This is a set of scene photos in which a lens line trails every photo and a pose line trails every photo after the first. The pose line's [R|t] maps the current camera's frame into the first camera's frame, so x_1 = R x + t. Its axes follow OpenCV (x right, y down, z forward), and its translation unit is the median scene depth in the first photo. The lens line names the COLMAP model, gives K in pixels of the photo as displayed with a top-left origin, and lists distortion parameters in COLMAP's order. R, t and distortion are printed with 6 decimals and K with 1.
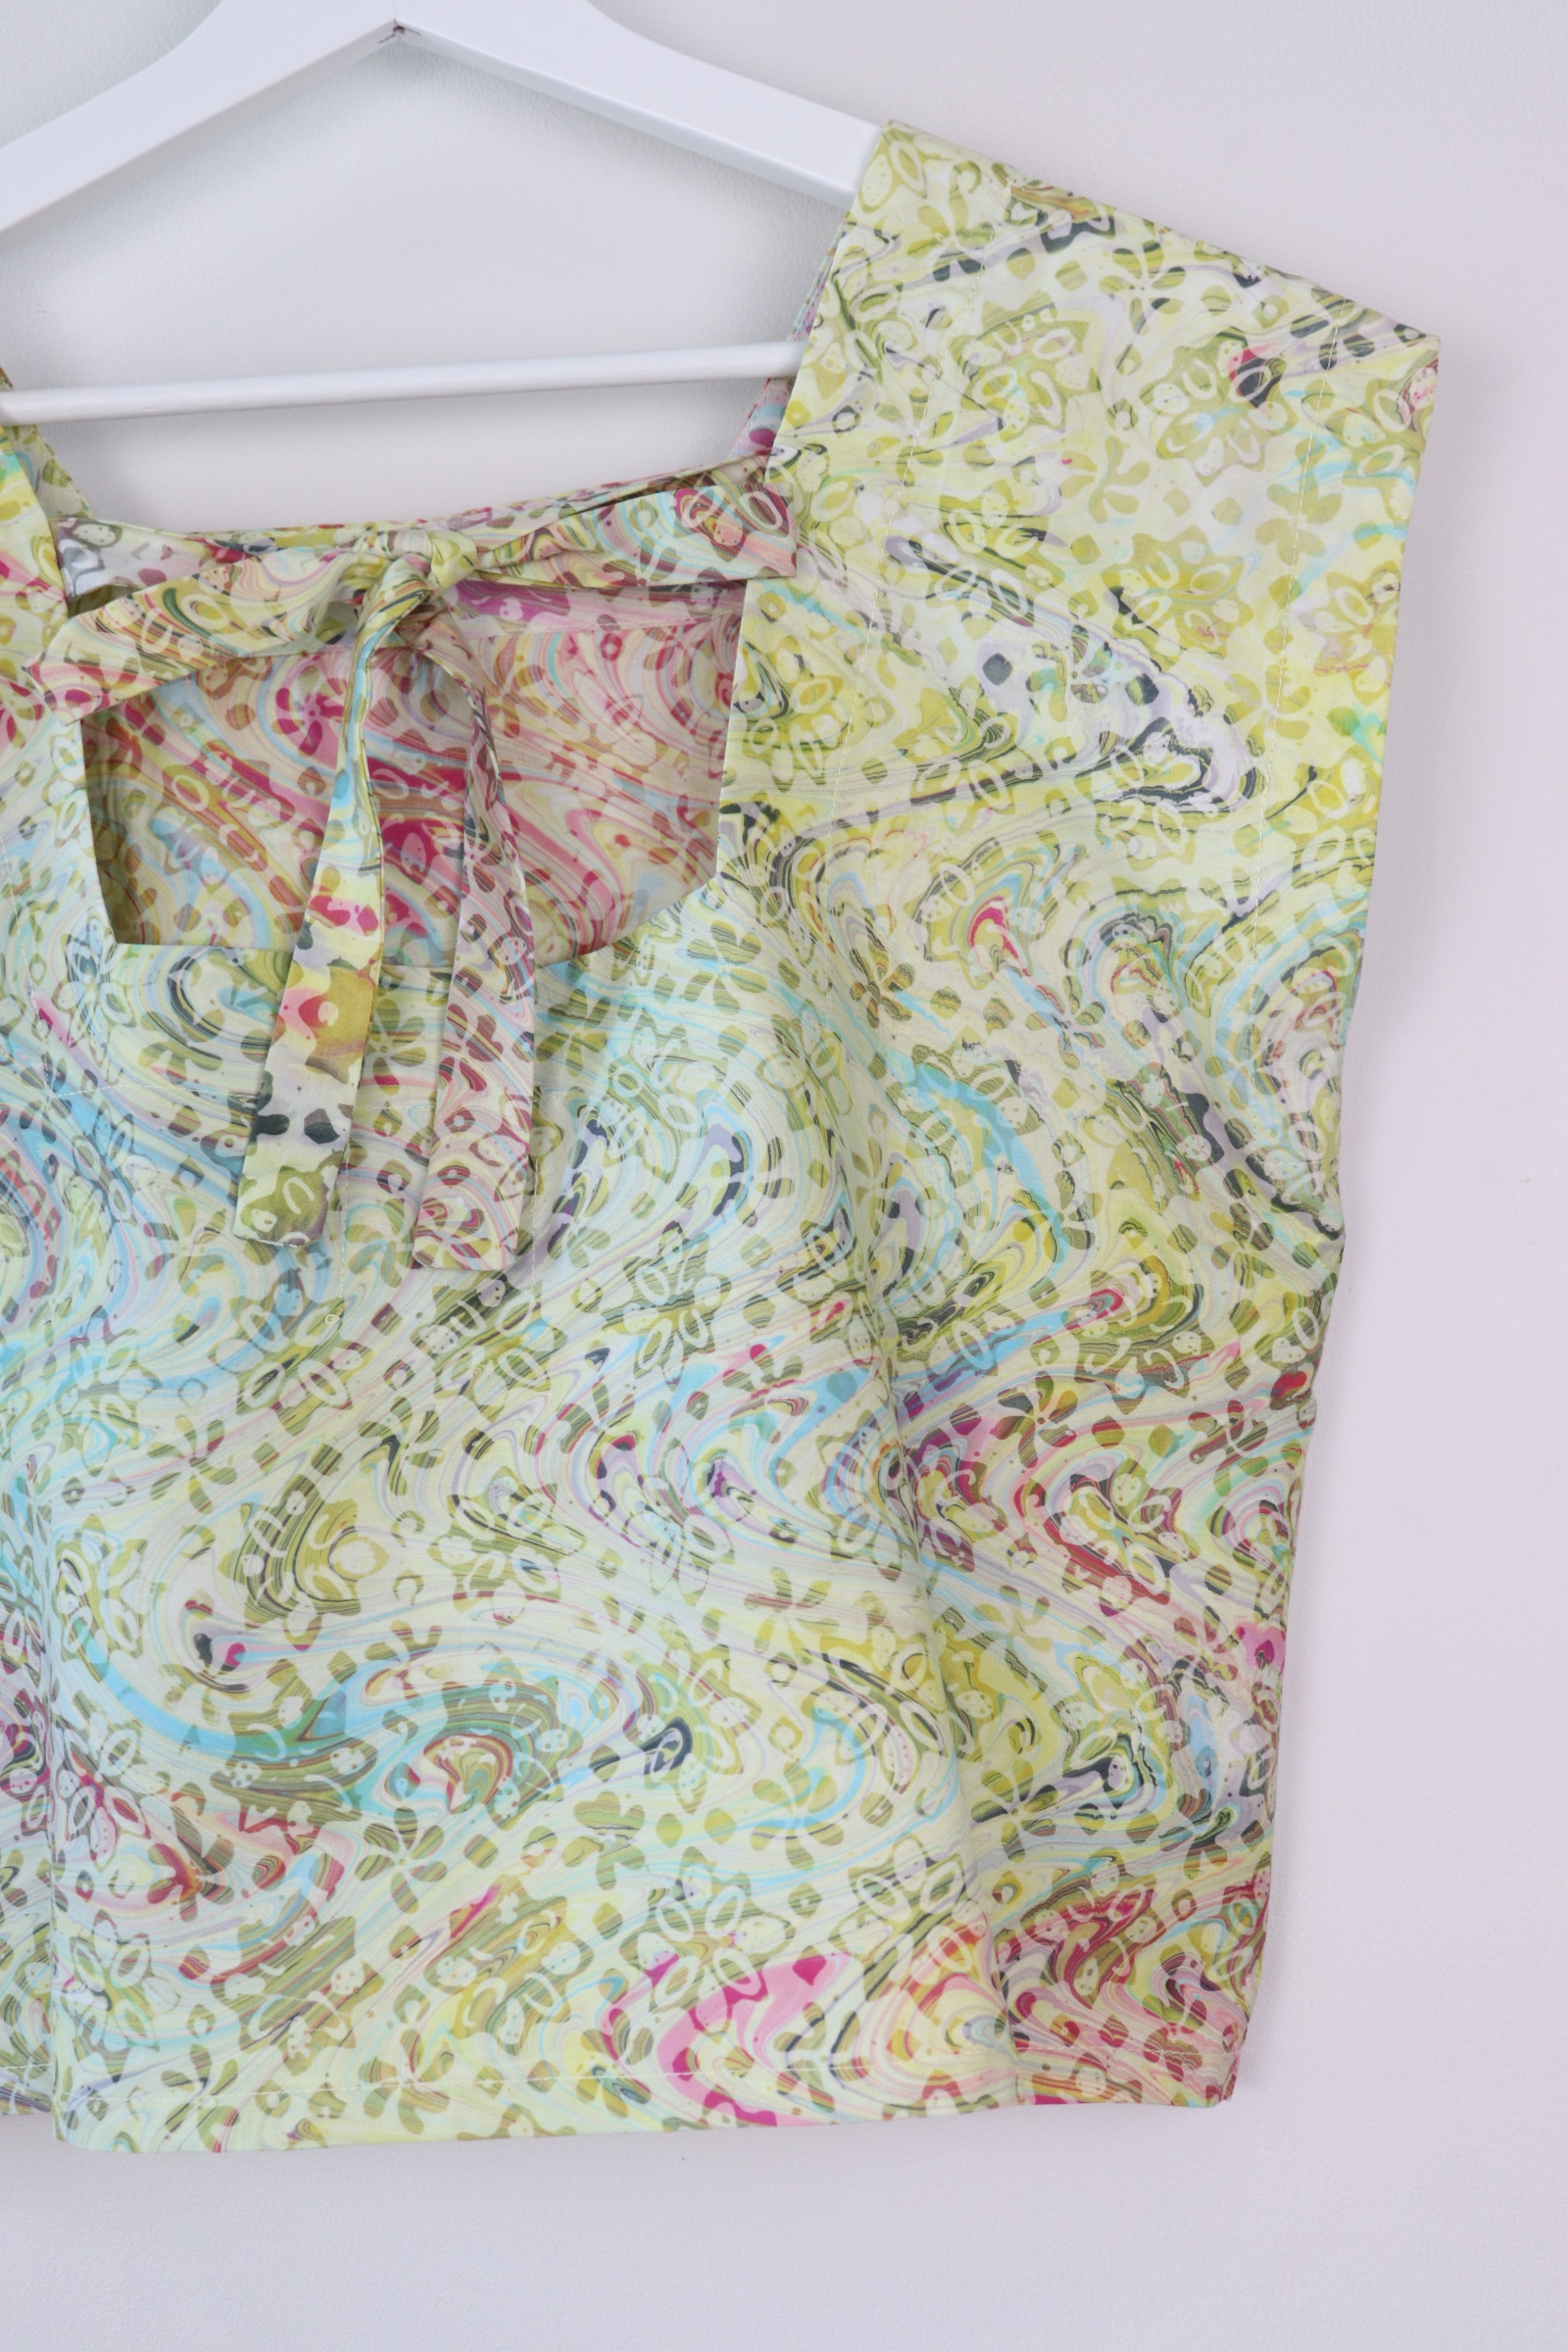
lens RADIAL K [[2747.1, 0, 784.0], [0, 2747.1, 1176.0], [0, 0, 1]] dist [-0.049421, 0.193413]
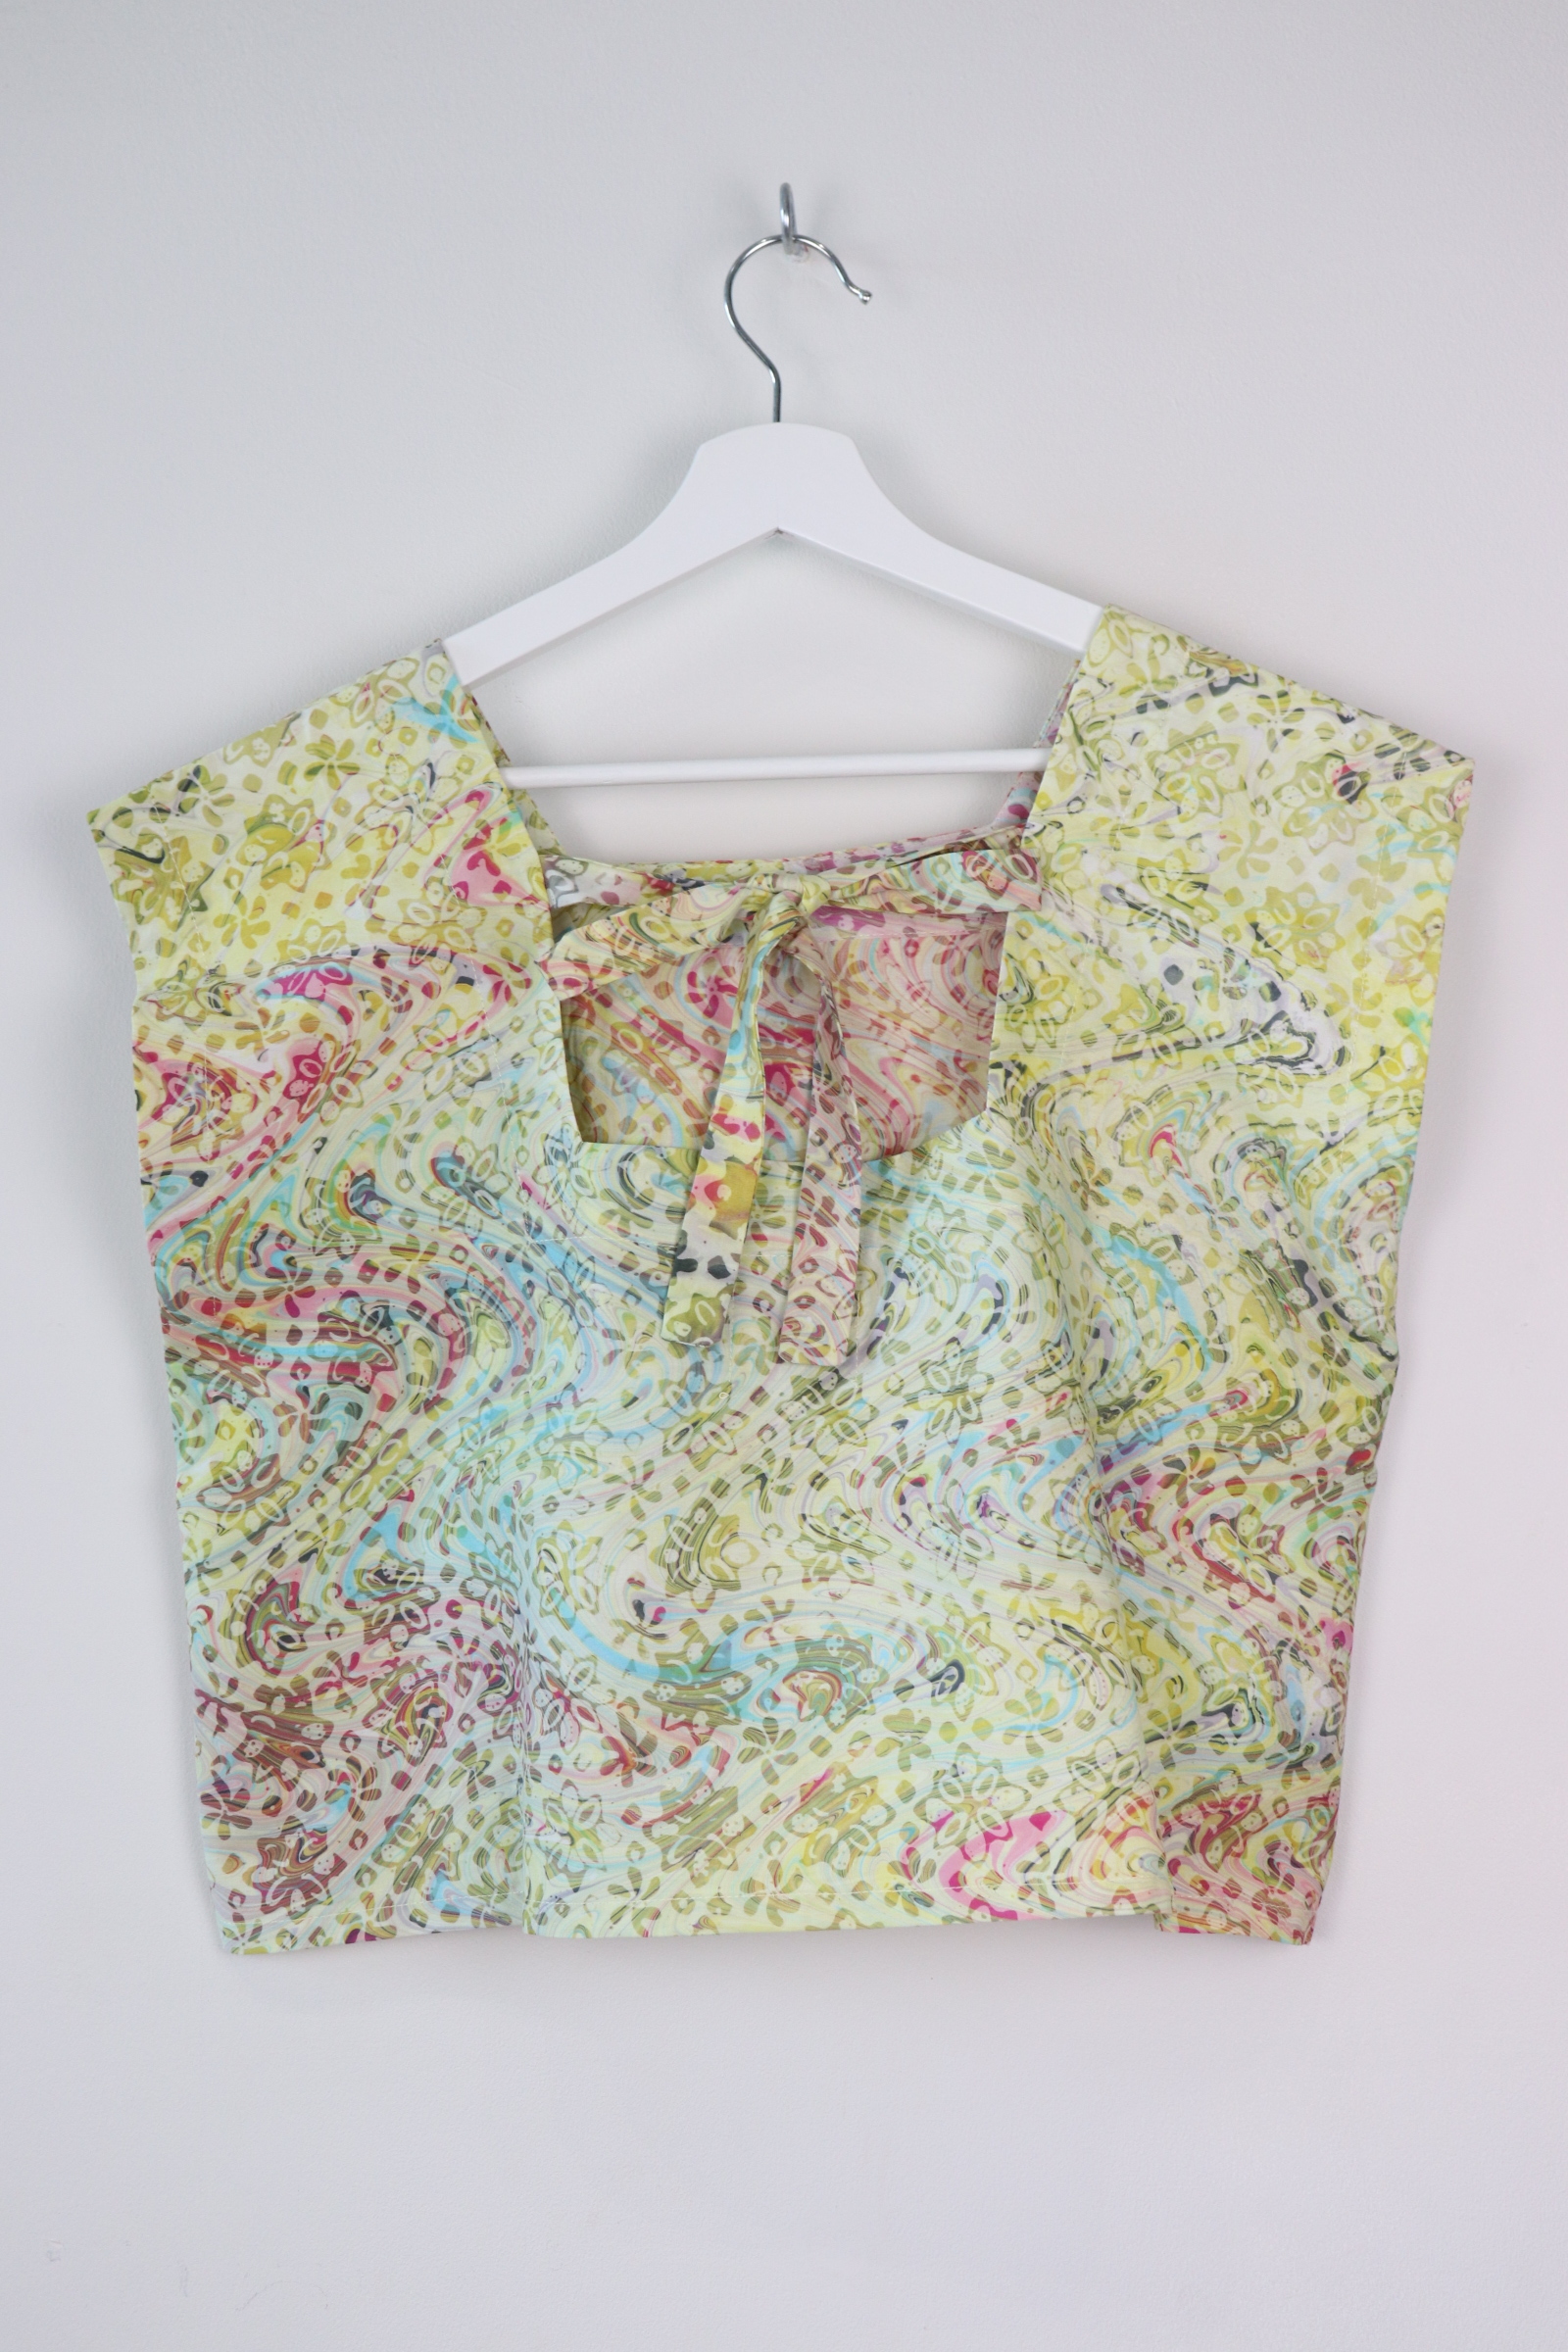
lens RADIAL K [[2909.2, 0, 784.0], [0, 2909.2, 1176.0], [0, 0, 1]] dist [-0.027191, 0.222818]
pose [[0.999365, 0.026386, -0.023961, -0.095046], [-0.027201, 0.999039, -0.034374, -0.014216], [0.023031, 0.035004, 0.999122, -0.596748]]
